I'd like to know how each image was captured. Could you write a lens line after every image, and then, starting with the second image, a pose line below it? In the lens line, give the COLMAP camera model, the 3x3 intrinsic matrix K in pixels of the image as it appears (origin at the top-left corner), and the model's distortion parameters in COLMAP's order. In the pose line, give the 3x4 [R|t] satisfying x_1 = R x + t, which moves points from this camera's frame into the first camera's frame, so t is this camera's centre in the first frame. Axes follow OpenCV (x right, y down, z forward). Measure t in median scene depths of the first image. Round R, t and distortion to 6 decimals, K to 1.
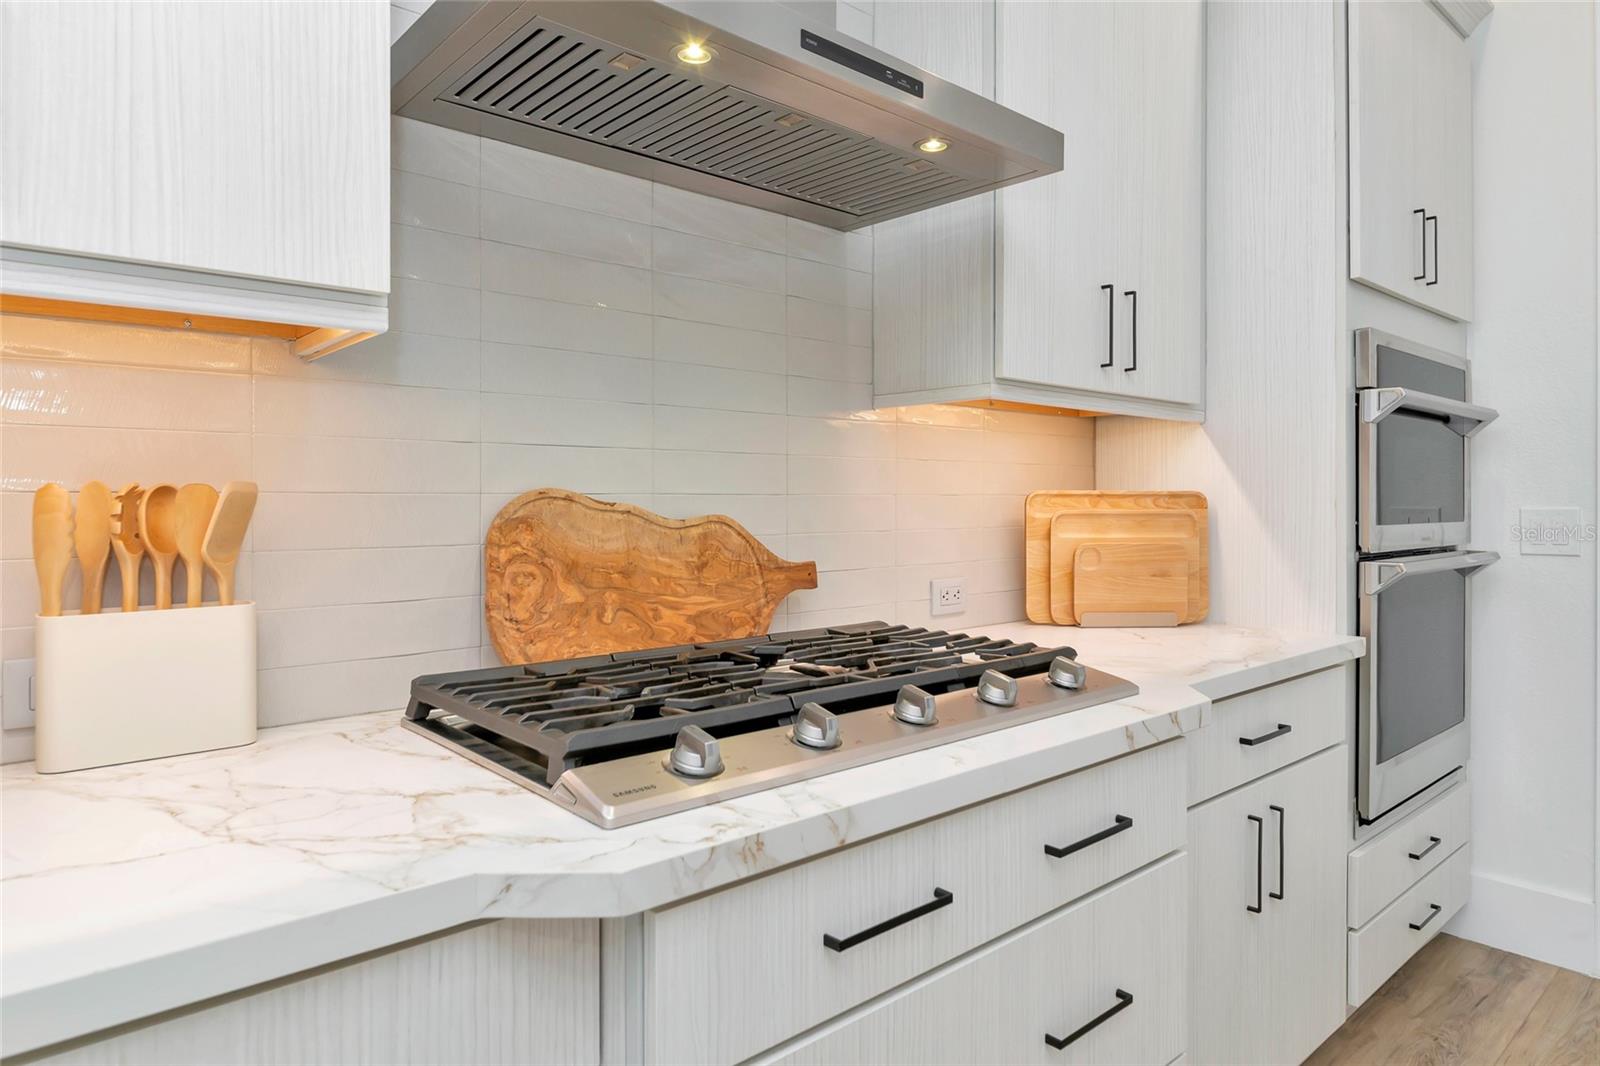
lens RADIAL K [[962.4, 0, 790.3], [0, 962.4, 502.3], [0, 0, 1]] dist [-0.007019, 0.002086]
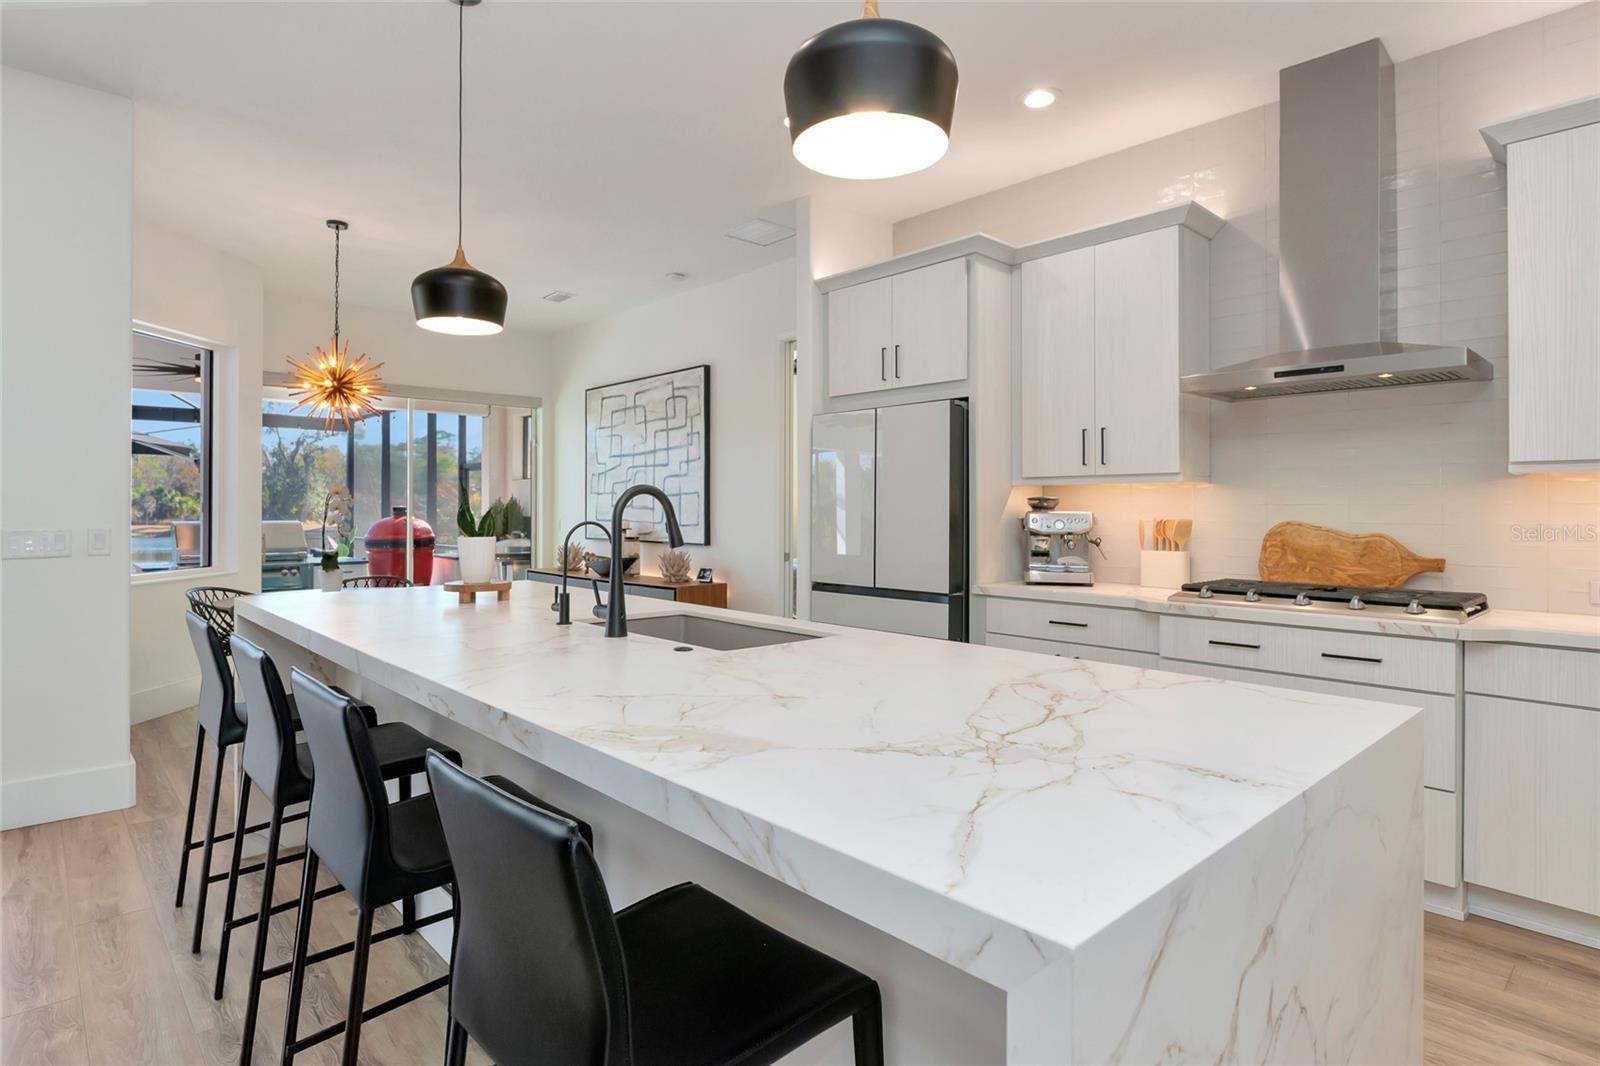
lens RADIAL K [[836.7, 0, 783.5], [0, 836.7, 497.2], [0, 0, 1]] dist [-0.009953, -0.001746]
pose [[0.007480, -0.011243, -0.999909, 1.914113], [-0.003906, 0.999929, -0.011272, -0.045135], [0.999964, 0.003990, 0.007435, -0.416530]]
